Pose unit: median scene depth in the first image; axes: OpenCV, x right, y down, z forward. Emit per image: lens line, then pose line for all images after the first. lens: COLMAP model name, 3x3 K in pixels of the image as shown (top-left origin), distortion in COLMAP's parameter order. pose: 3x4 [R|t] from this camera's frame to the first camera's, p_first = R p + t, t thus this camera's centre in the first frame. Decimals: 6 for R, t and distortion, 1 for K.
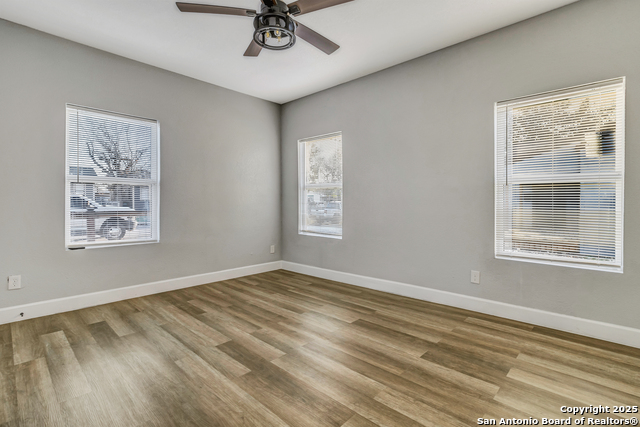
lens RADIAL K [[299.8, 0, 318.8], [0, 299.8, 210.1], [0, 0, 1]] dist [-0.000174, 0.000023]
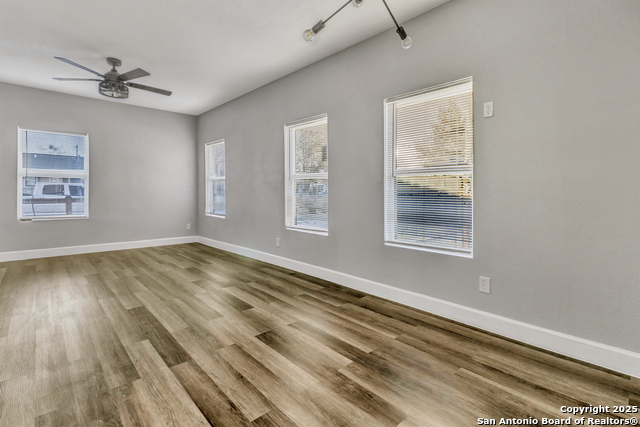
lens RADIAL K [[302.9, 0, 323.2], [0, 302.9, 197.0], [0, 0, 1]] dist [0.000824, 0.000036]
pose [[0.998427, 0.007206, -0.055599, 0.561437], [-0.007712, 0.999931, -0.008900, 0.009346], [0.055531, 0.009314, 0.998414, -0.316431]]
